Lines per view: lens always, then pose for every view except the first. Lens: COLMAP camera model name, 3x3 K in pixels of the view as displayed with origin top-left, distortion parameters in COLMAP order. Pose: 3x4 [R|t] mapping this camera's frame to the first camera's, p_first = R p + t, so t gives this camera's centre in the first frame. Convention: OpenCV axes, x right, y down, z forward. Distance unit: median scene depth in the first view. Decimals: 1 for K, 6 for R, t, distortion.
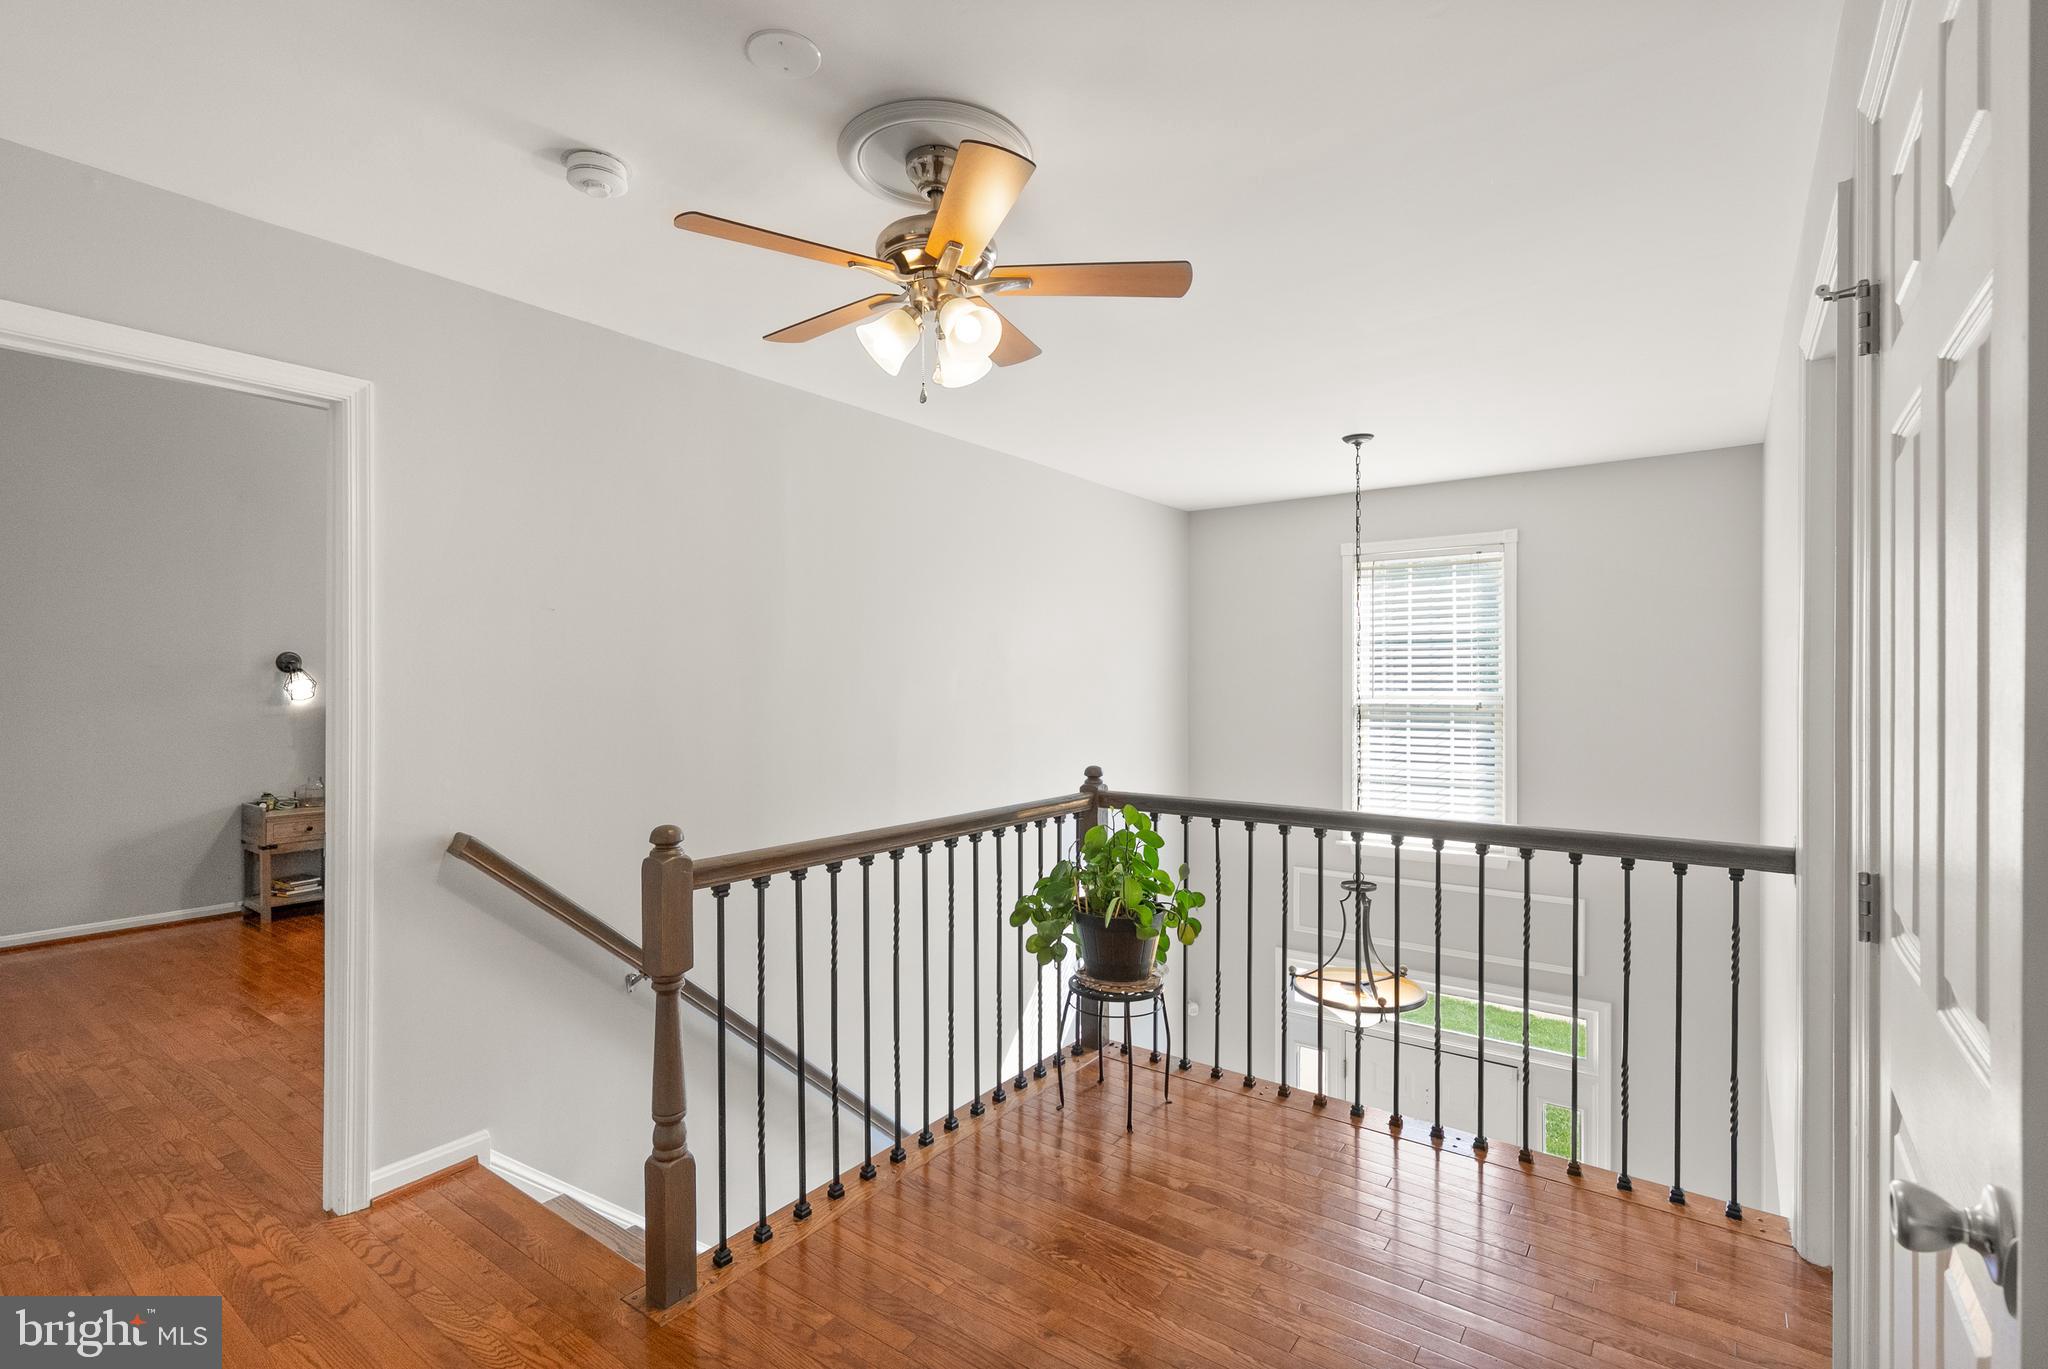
lens RADIAL K [[956.3, 0, 1020.5], [0, 956.3, 679.2], [0, 0, 1]] dist [0.011268, -0.000343]
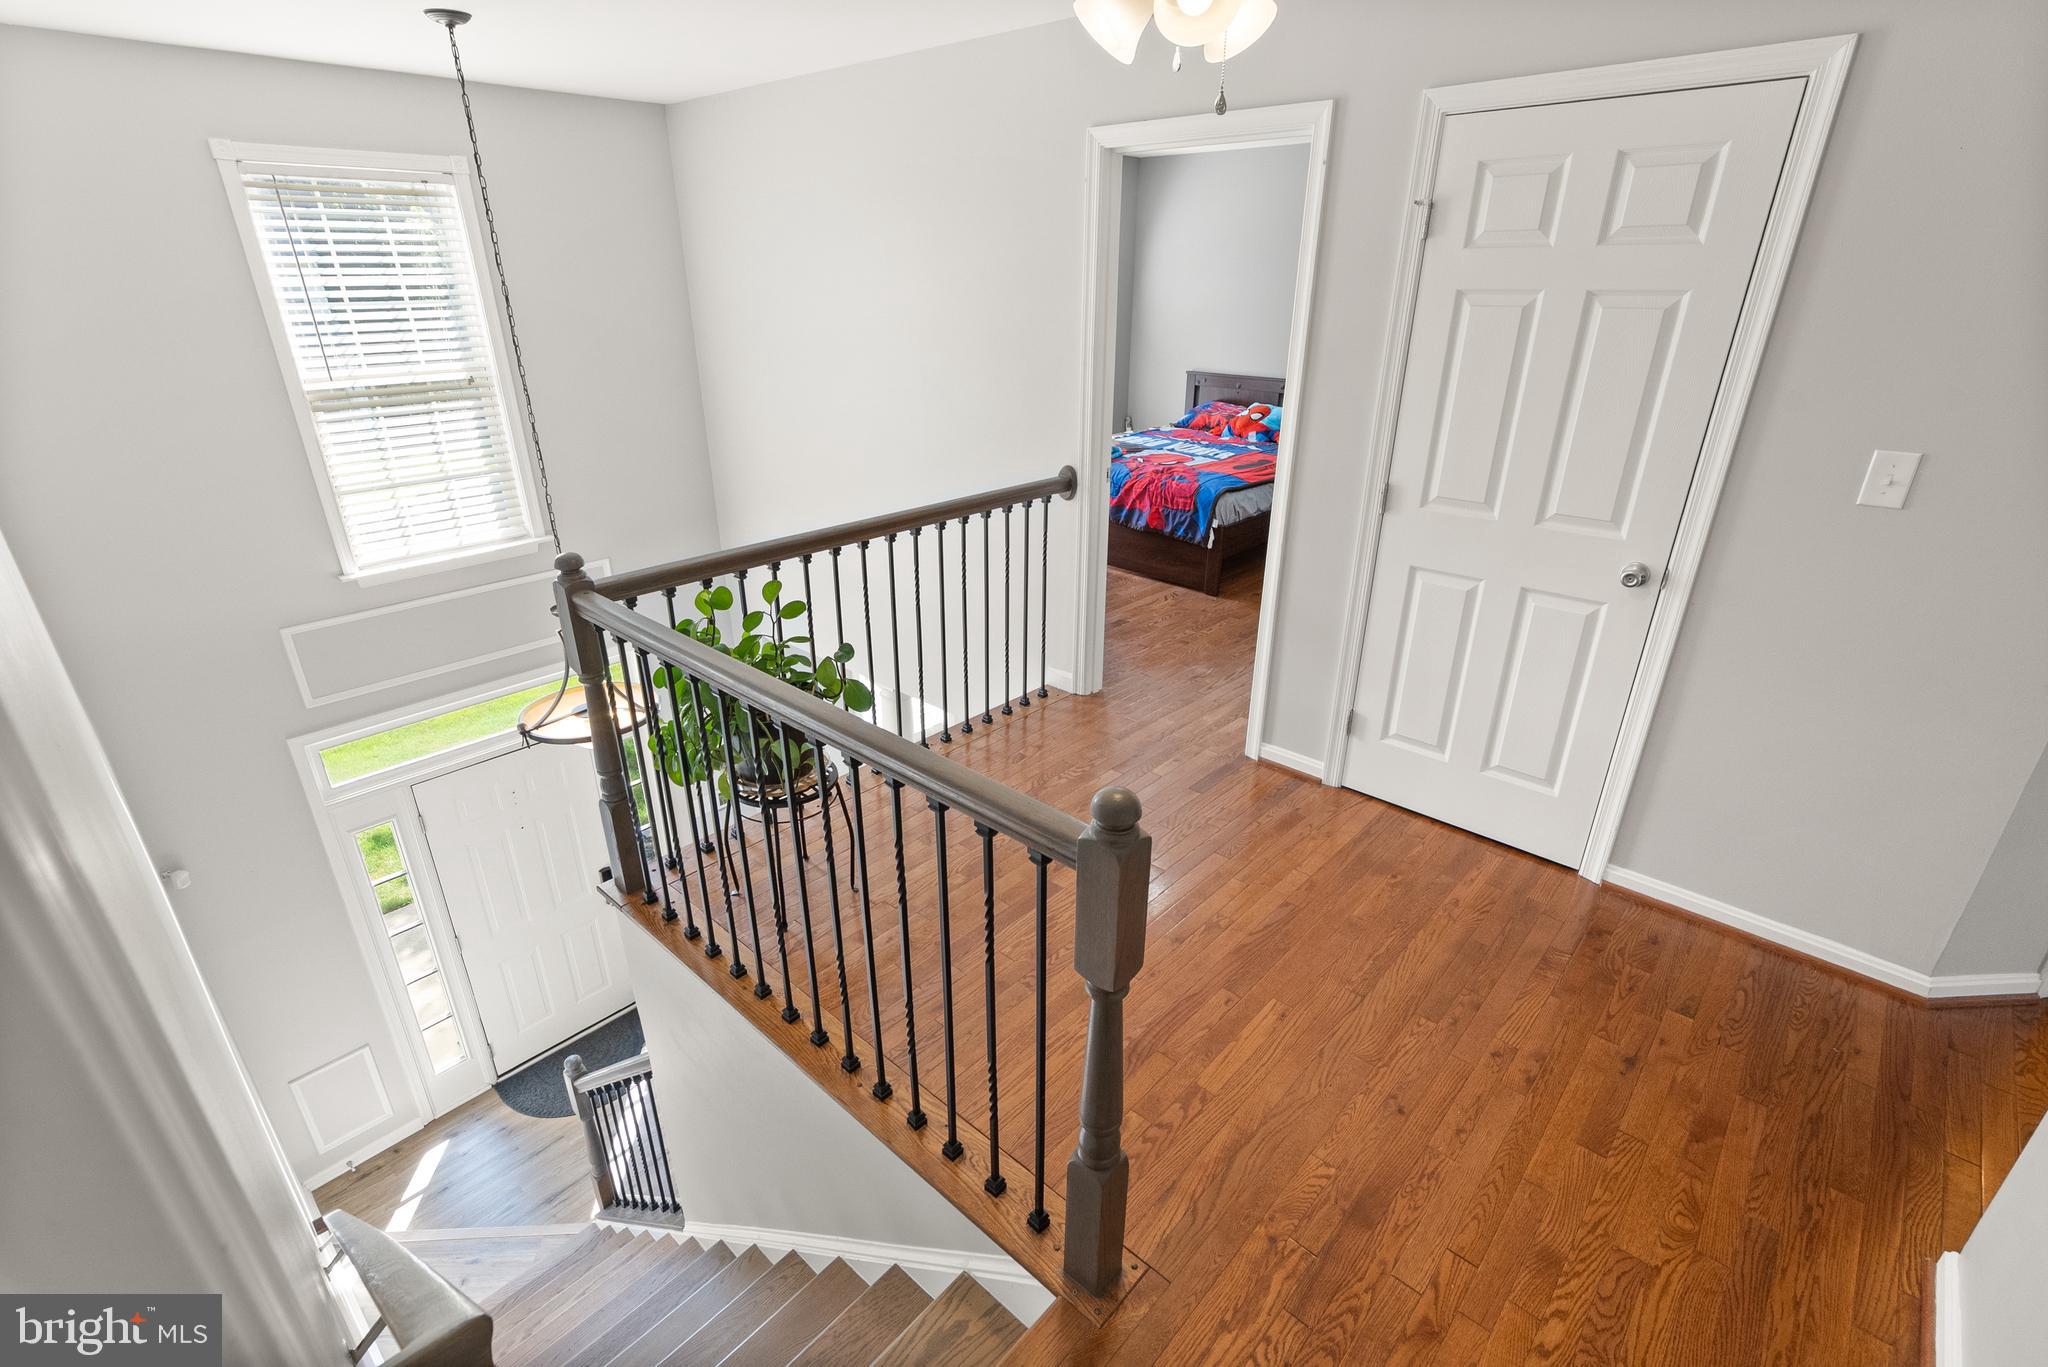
lens RADIAL K [[956.3, 0, 1018.4], [0, 956.3, 683.1], [0, 0, 1]] dist [0.011268, -0.000343]
pose [[0.105953, -0.402760, 0.909153, -0.371820], [0.011295, 0.914728, 0.403913, -0.067139], [-0.994307, -0.032527, 0.101467, 0.401960]]
